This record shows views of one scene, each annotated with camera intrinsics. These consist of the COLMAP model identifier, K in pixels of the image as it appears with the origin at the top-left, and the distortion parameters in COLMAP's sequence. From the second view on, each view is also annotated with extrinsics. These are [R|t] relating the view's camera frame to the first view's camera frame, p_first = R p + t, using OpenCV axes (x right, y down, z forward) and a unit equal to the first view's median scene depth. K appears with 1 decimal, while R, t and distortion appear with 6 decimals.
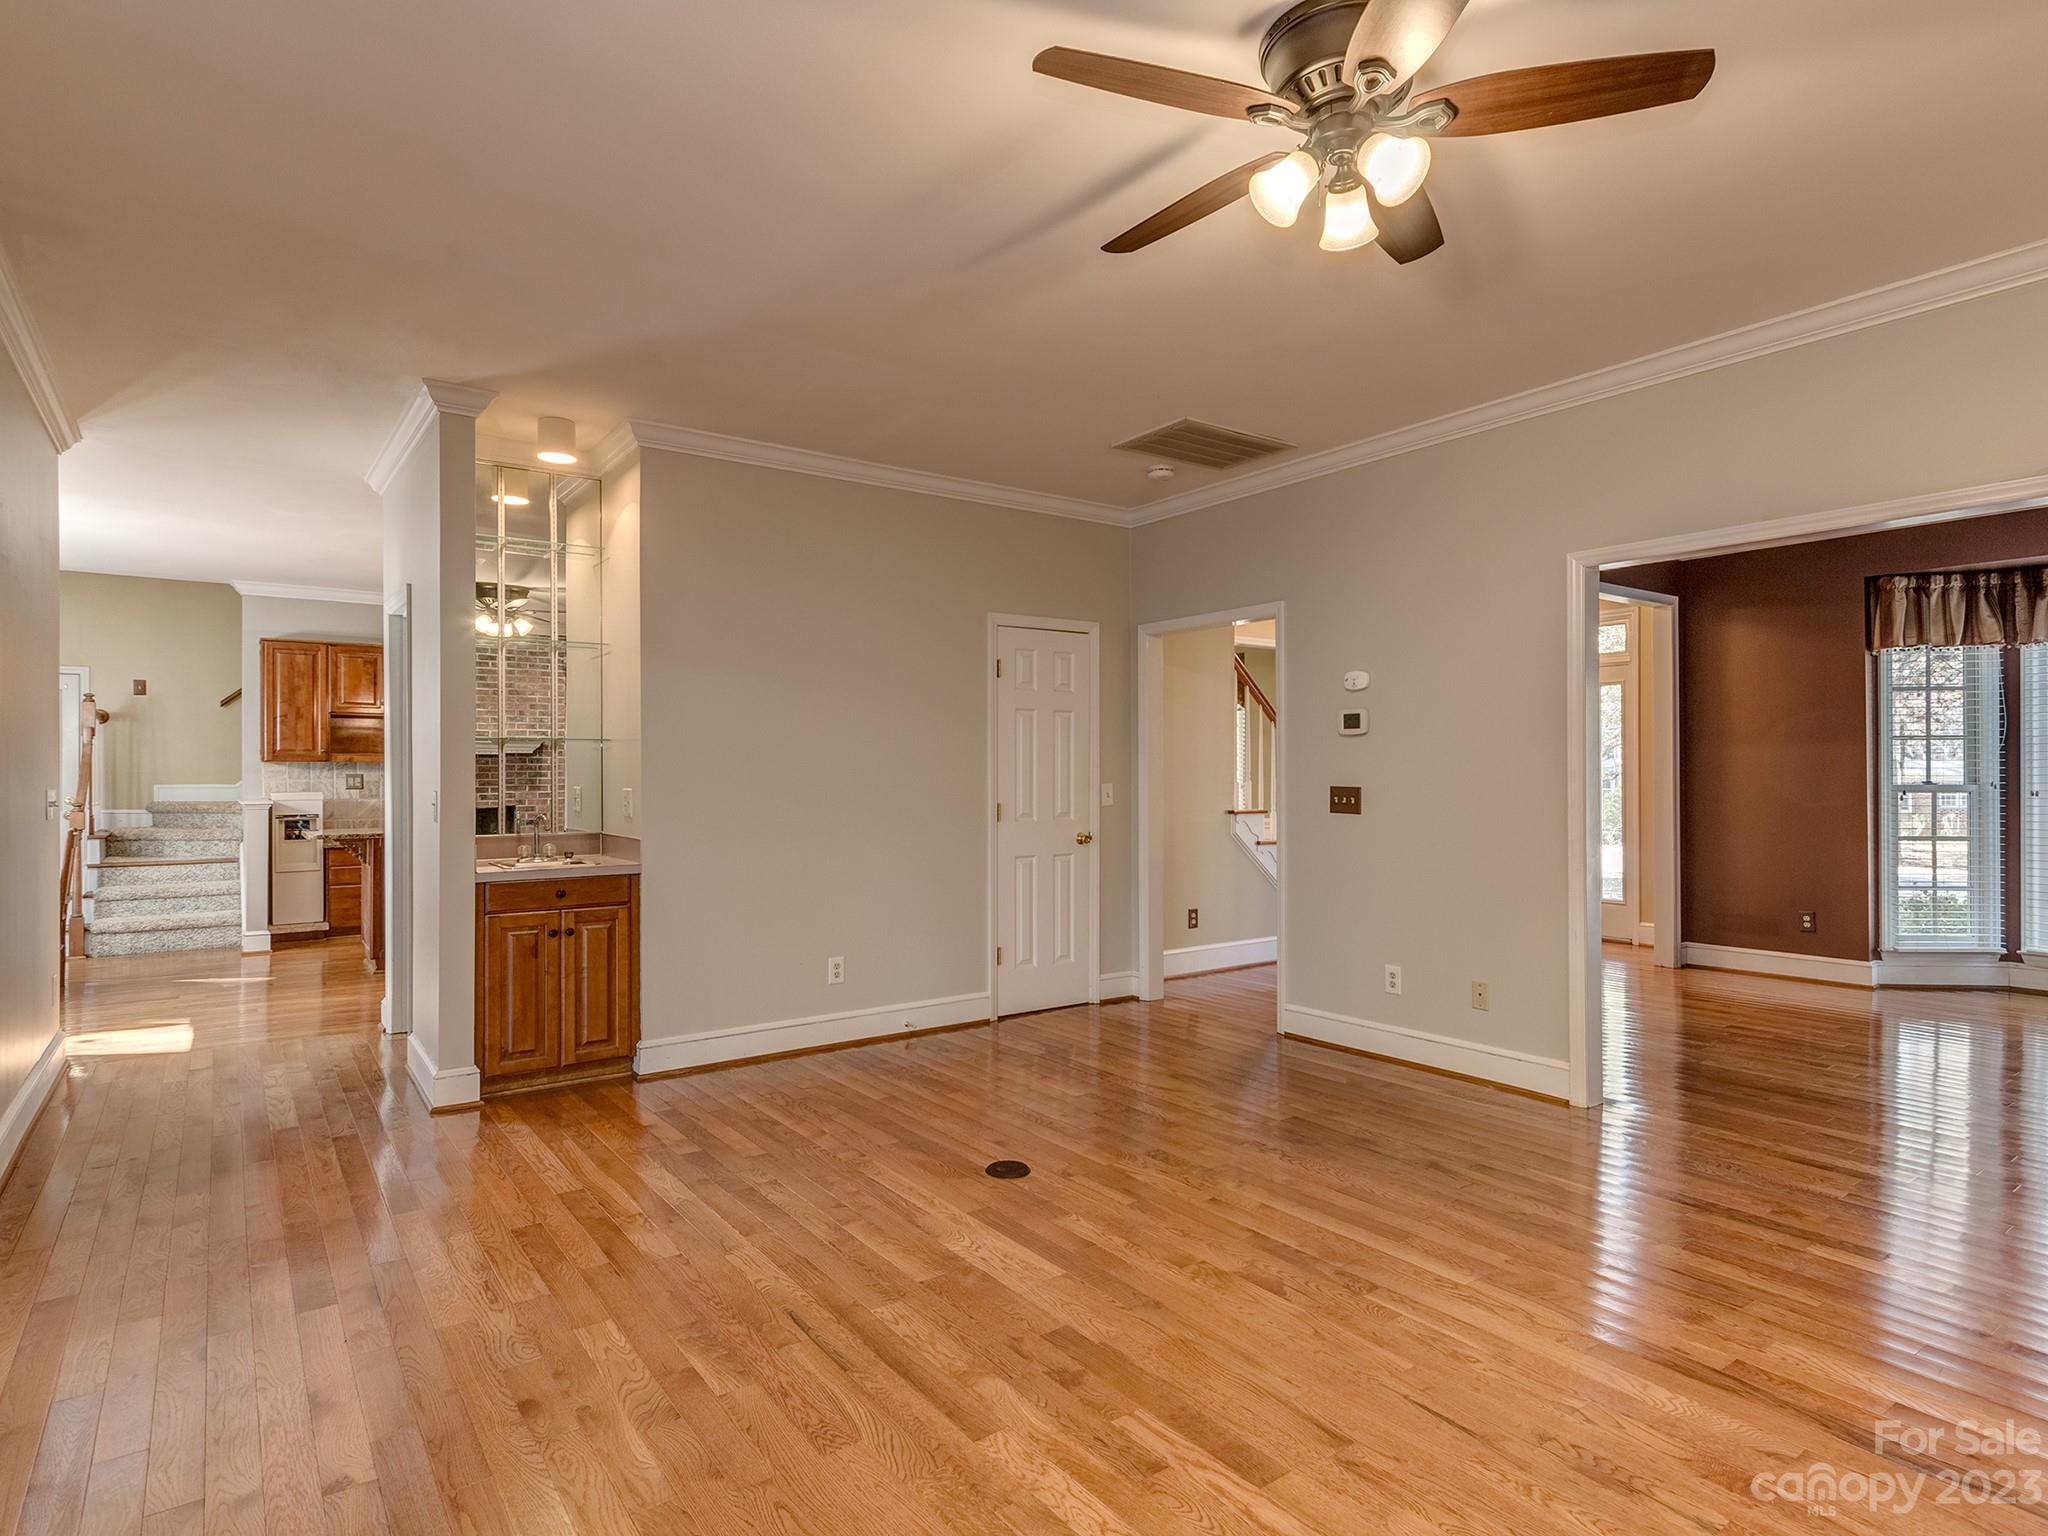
lens RADIAL K [[1100.1, 0, 1001.4], [0, 1100.1, 767.8], [0, 0, 1]] dist [0.002359, -0.001093]
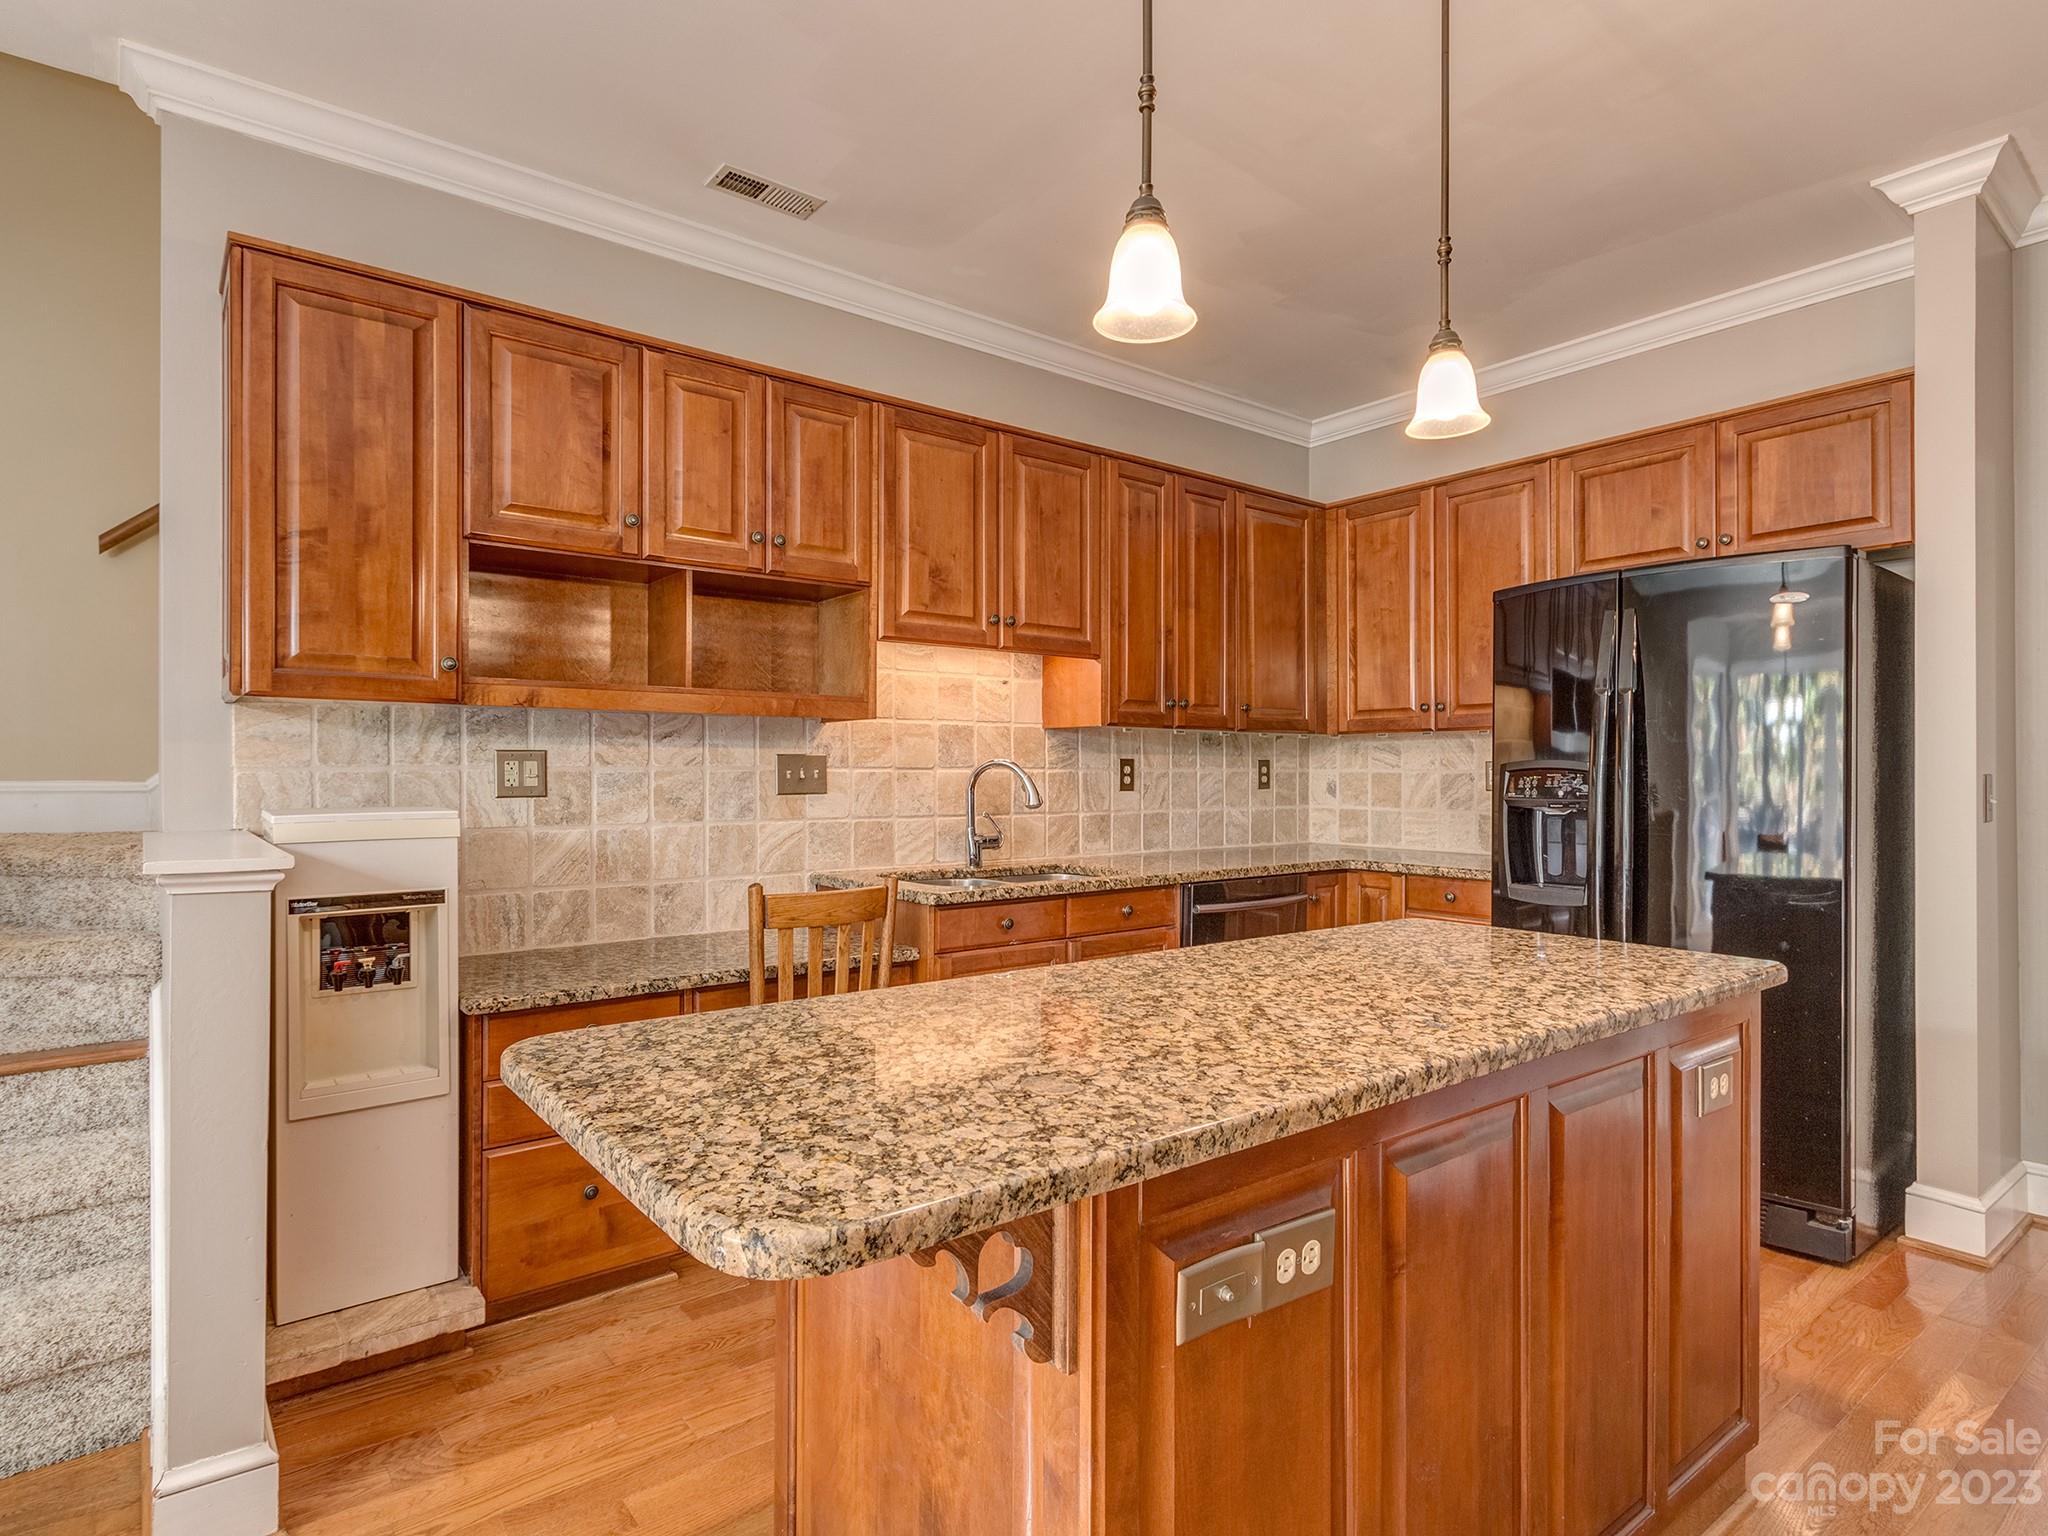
lens RADIAL K [[1100.1, 0, 1001.4], [0, 1100.1, 767.8], [0, 0, 1]] dist [0.002359, -0.001093]
pose [[0.999364, 0.003705, 0.035463, -0.487806], [-0.003756, 0.999992, 0.001352, 0.010561], [-0.035458, -0.001485, 0.999370, 0.716166]]
